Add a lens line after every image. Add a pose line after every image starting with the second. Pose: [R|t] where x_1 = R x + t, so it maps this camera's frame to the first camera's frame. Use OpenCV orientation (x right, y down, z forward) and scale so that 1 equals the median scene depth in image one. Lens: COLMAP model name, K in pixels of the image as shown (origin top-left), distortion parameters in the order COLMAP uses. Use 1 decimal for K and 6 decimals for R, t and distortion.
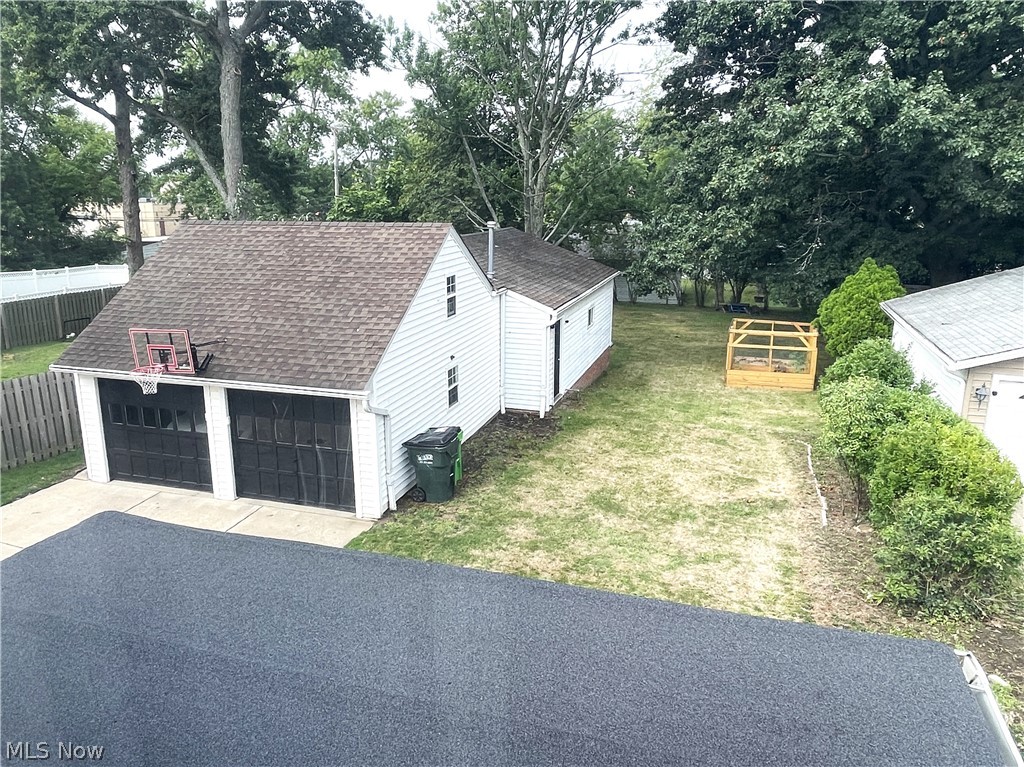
lens RADIAL K [[734.8, 0, 508.9], [0, 734.8, 382.0], [0, 0, 1]] dist [-0.004023, -0.003390]
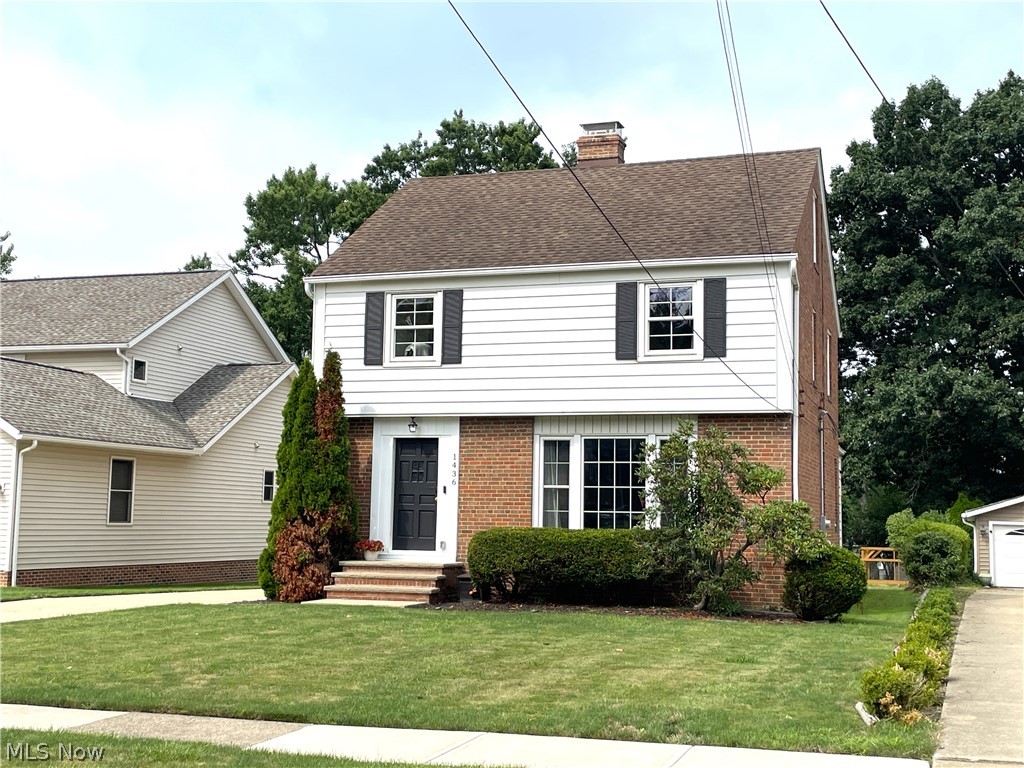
lens RADIAL K [[1312.4, 0, 513.1], [0, 1312.4, 383.0], [0, 0, 1]] dist [-0.023382, 0.000000]
pose [[0.999605, 0.007309, -0.027123, -0.294542], [-0.016529, 0.933752, -0.357540, 0.578089], [0.022713, 0.357847, 0.933504, -1.483875]]
